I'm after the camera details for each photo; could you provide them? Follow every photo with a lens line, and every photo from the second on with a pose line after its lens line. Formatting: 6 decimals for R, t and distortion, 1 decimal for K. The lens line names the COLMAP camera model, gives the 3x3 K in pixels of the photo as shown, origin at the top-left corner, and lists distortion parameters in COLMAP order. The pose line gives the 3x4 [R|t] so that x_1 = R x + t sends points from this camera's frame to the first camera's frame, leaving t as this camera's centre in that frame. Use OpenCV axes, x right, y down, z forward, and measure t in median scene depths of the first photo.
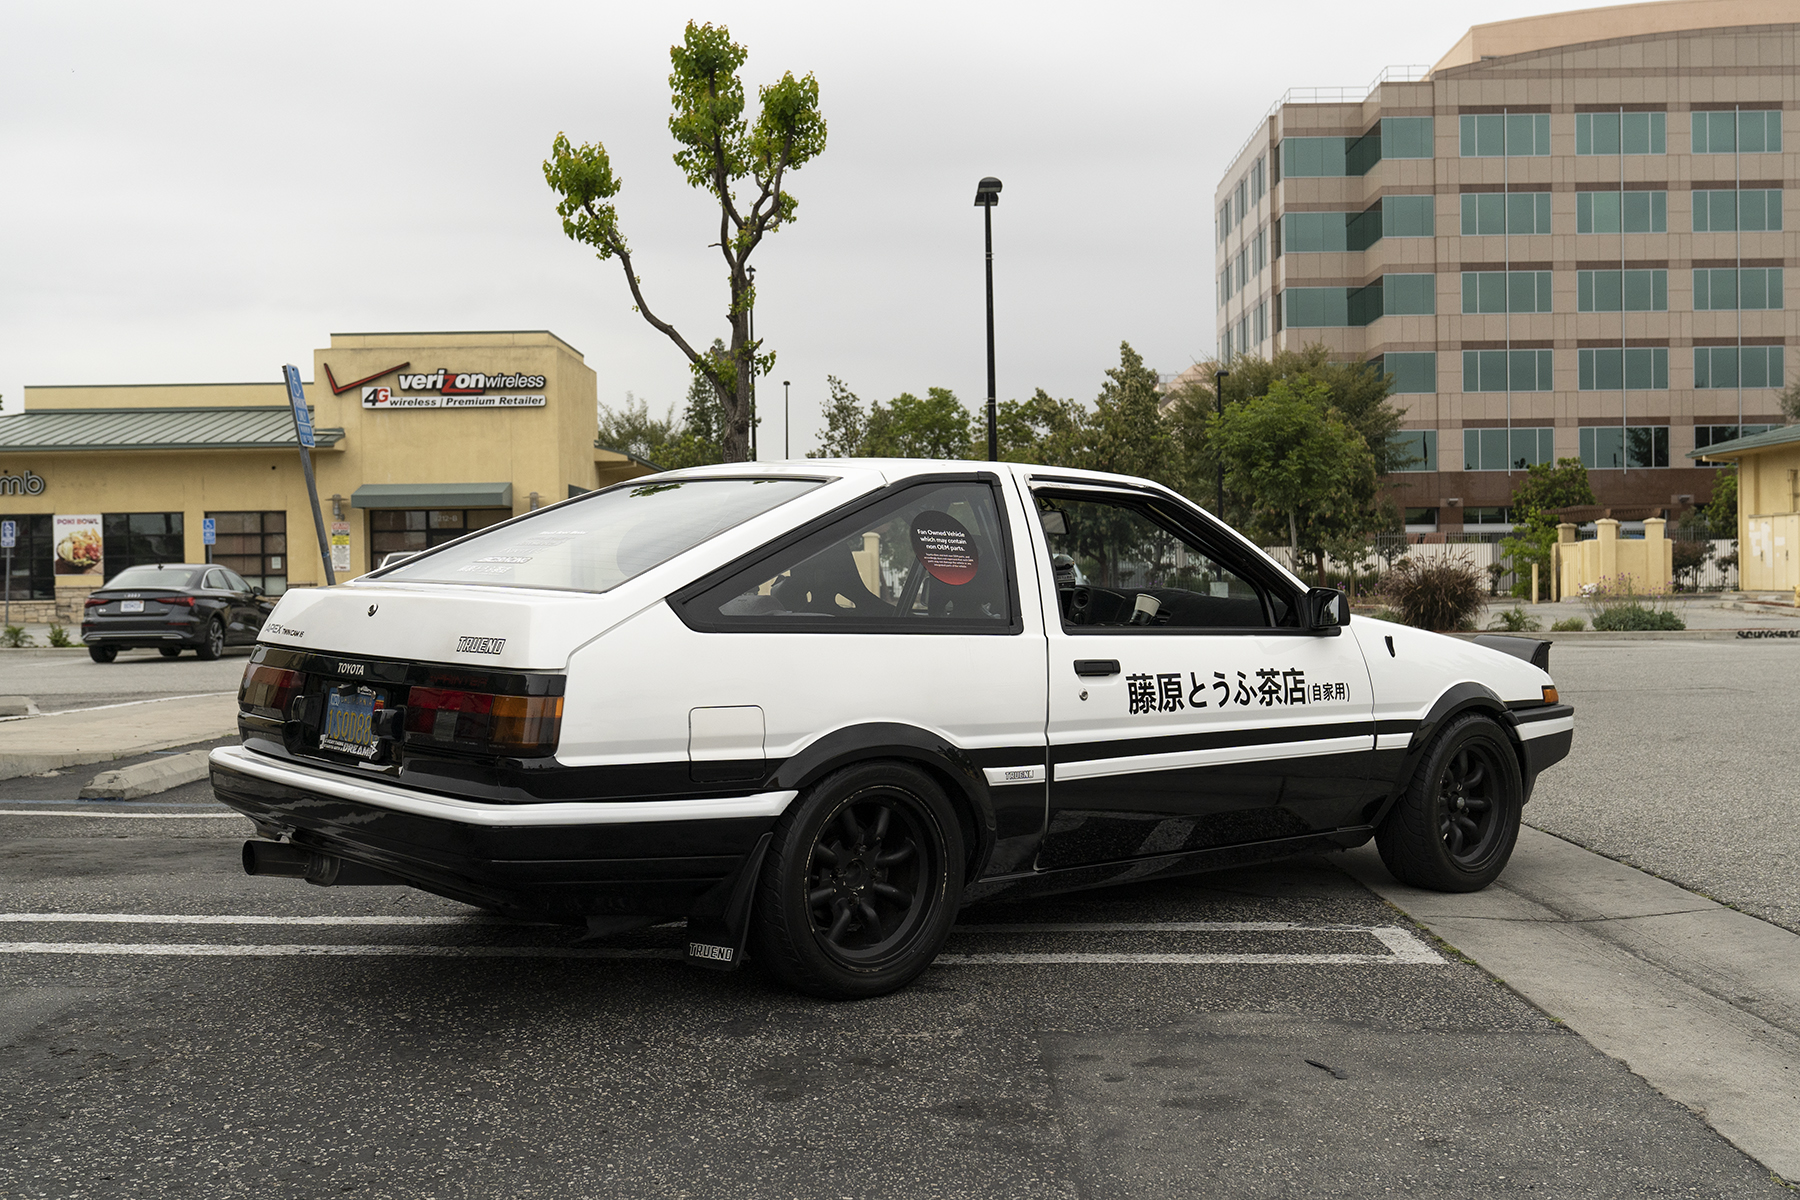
lens RADIAL K [[1929.0, 0, 900.0], [0, 1929.0, 600.0], [0, 0, 1]] dist [-0.006366, -0.026925]
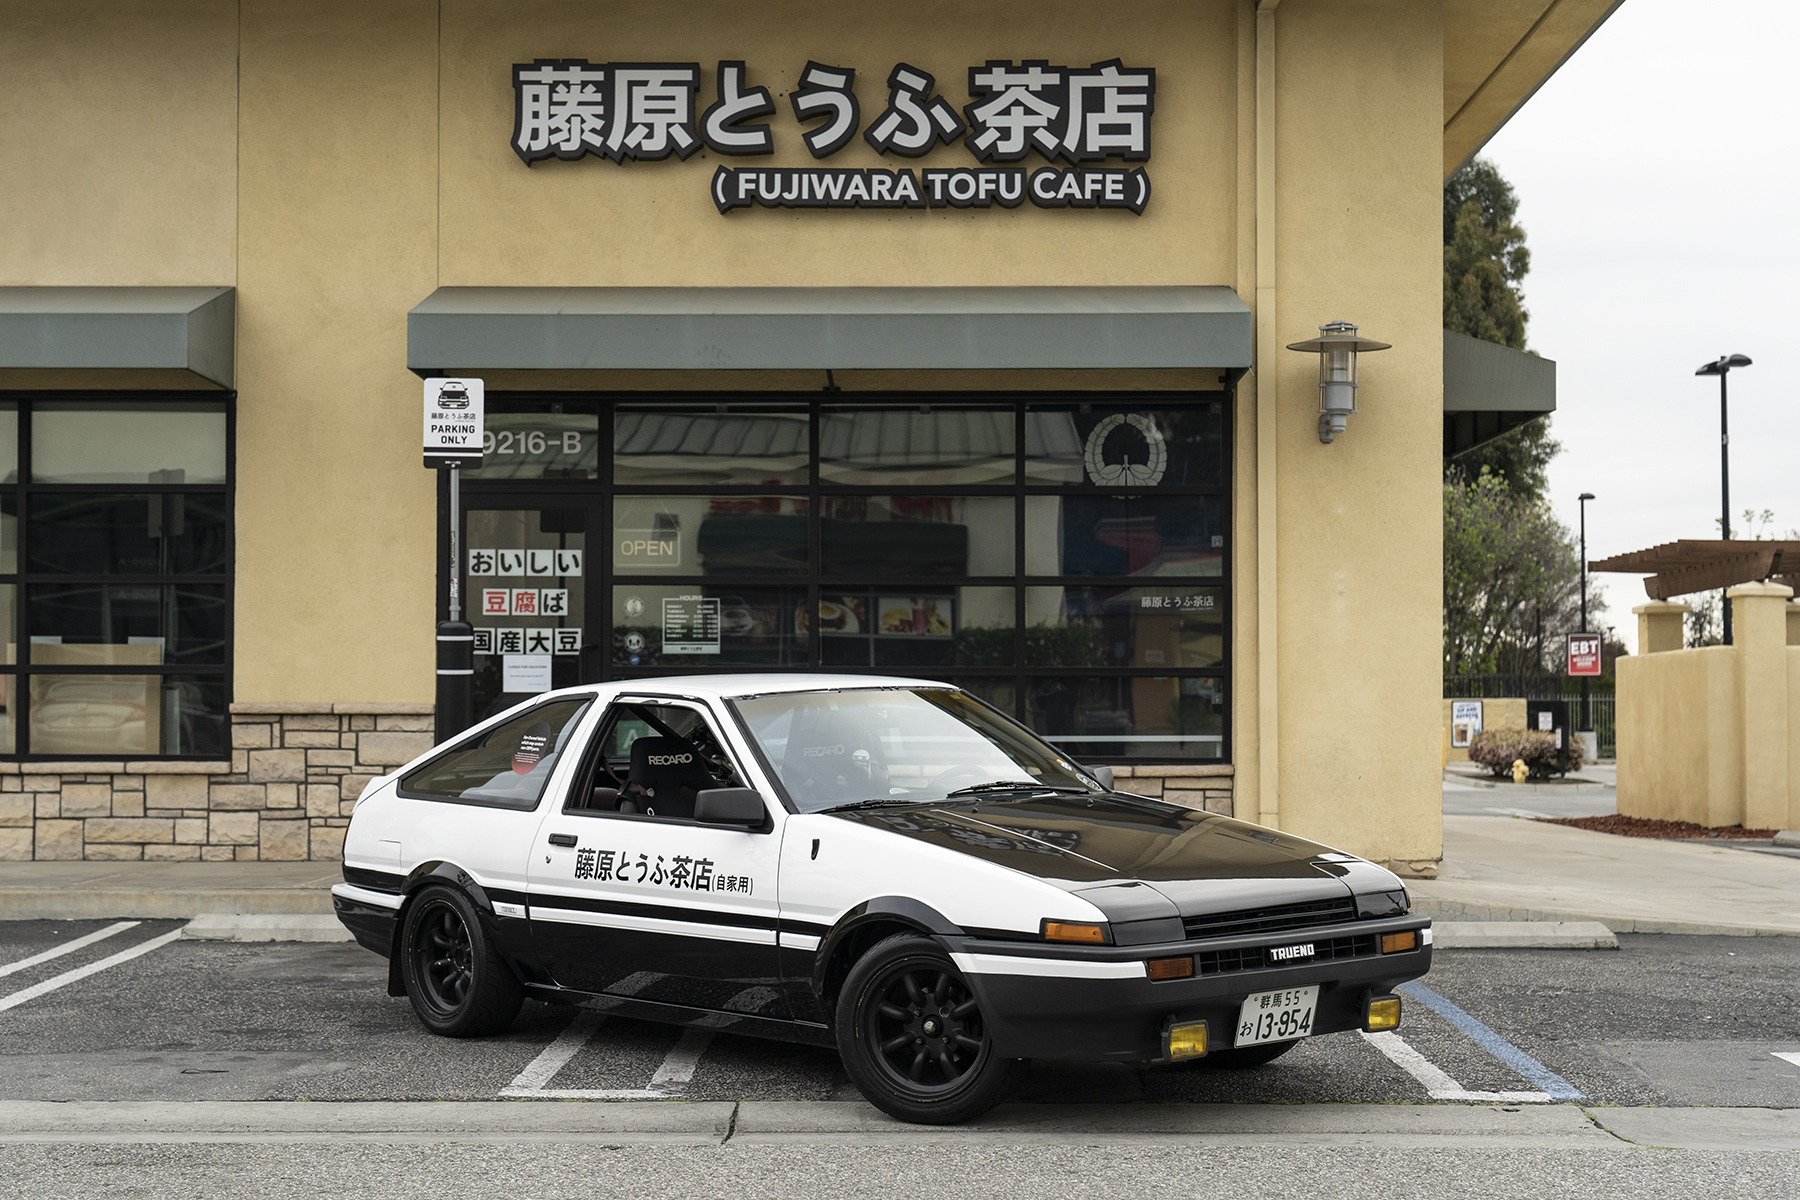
lens RADIAL K [[2727.9, 0, 901.6], [0, 2727.9, 601.7], [0, 0, 1]] dist [0.011379, 0.008014]
pose [[0.010929, -0.032935, -0.999398, 1.928401], [-0.010024, 0.999404, -0.033045, -0.067525], [0.999890, 0.010380, 0.010593, 1.168780]]
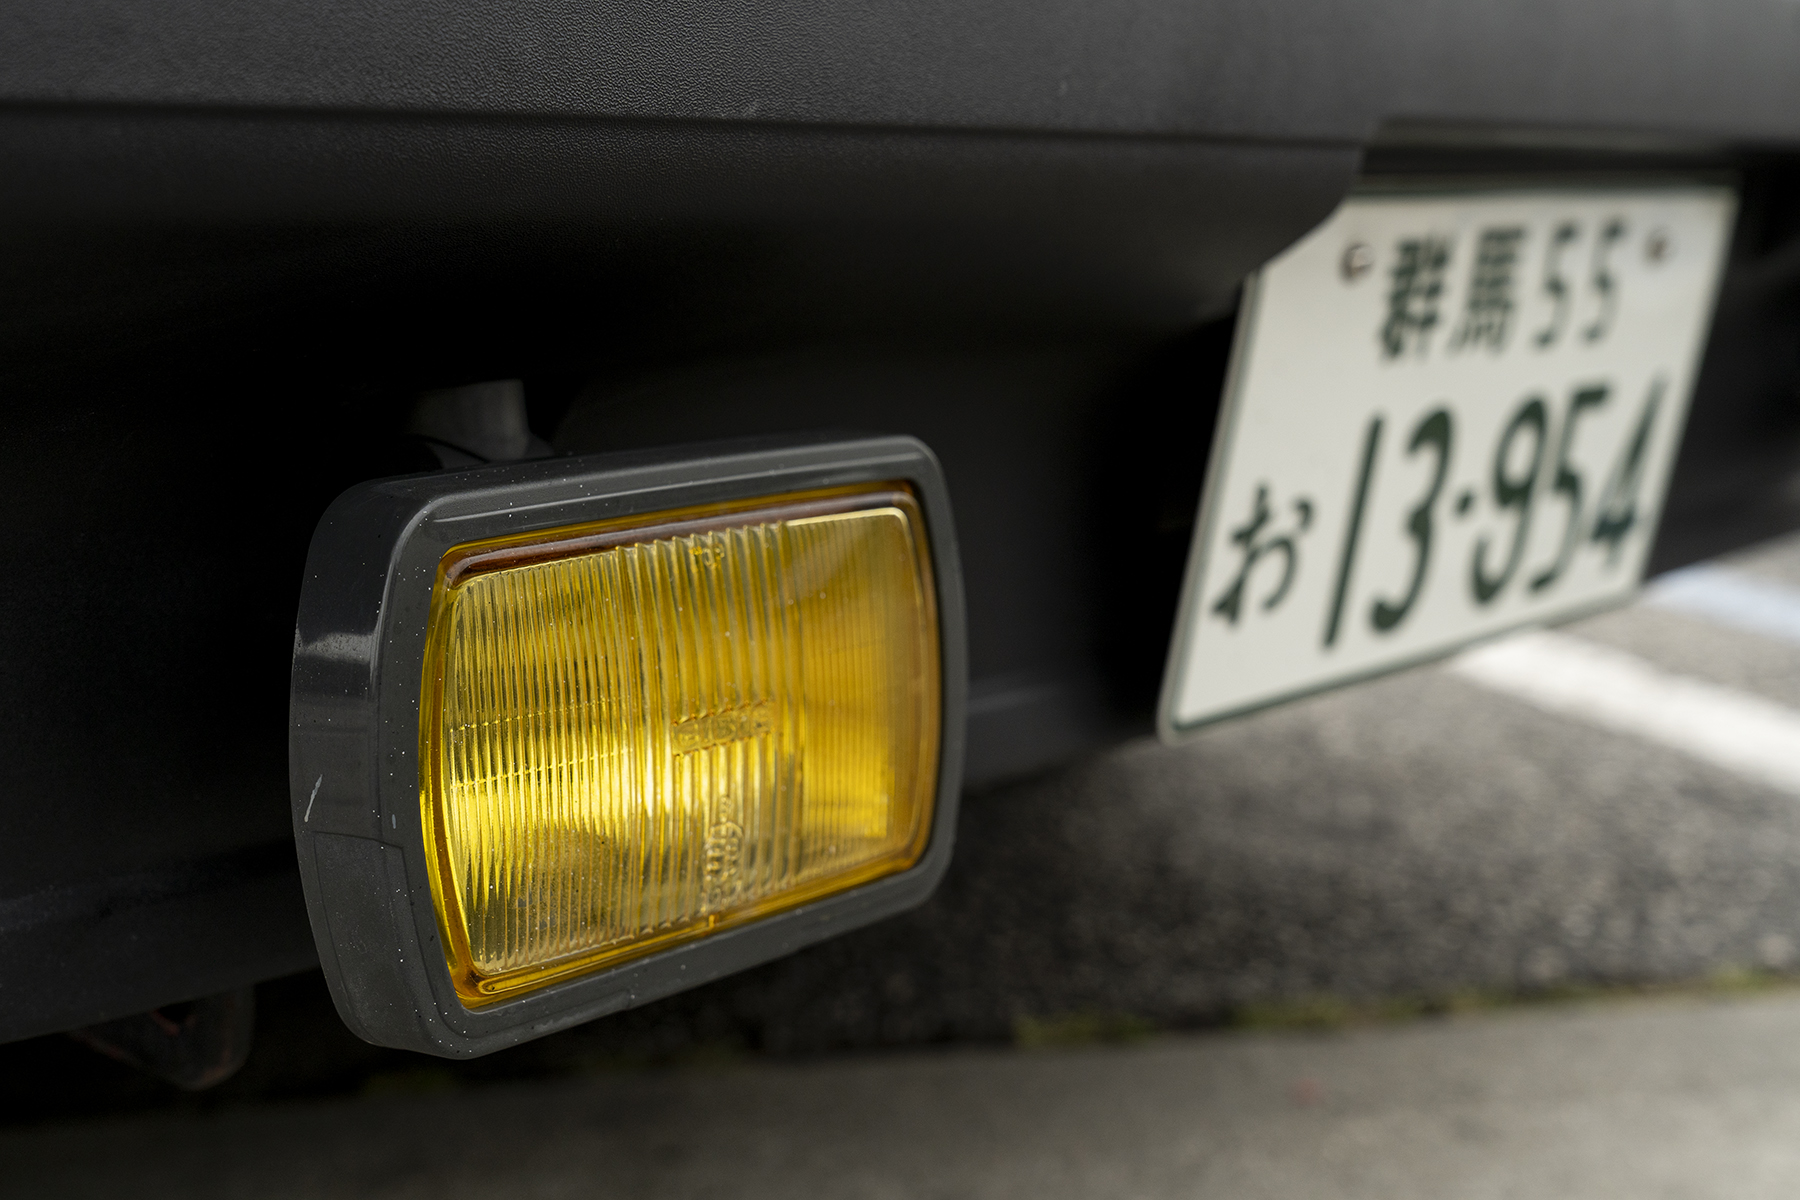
lens RADIAL K [[2936.3, 0, 900.0], [0, 2936.3, 600.0], [0, 0, 1]] dist [-0.008987, 0.010469]
pose [[0.174034, 0.107281, -0.978879, 0.542517], [0.025735, 0.993213, 0.113427, 0.103894], [0.984403, -0.044932, 0.170092, 1.332438]]
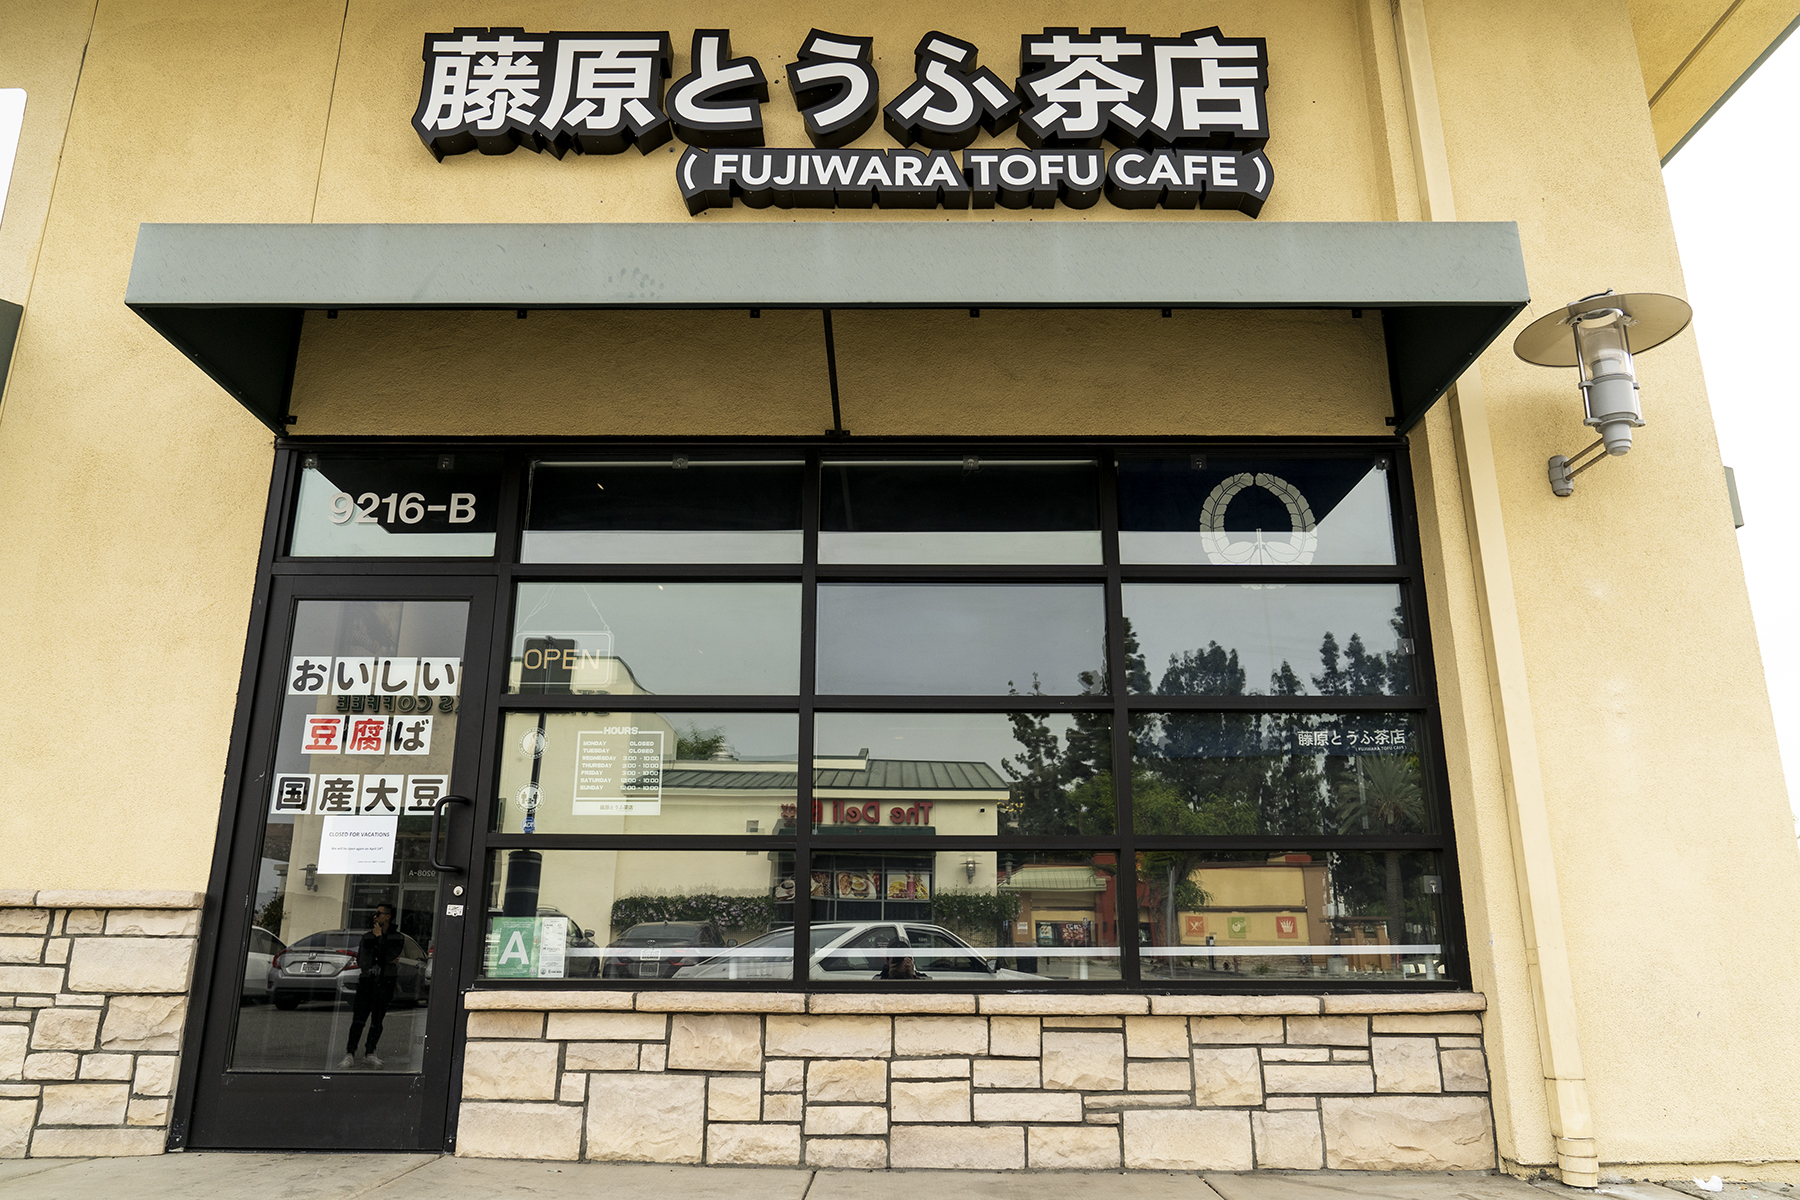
lens RADIAL K [[1227.8, 0, 900.0], [0, 1227.8, 600.0], [0, 0, 1]] dist [-0.025006, 0.008031]
pose [[0.015738, -0.267802, -0.963346, -0.425311], [-0.009174, 0.963386, -0.267963, -0.017759], [0.999834, 0.013055, 0.012705, 1.158097]]
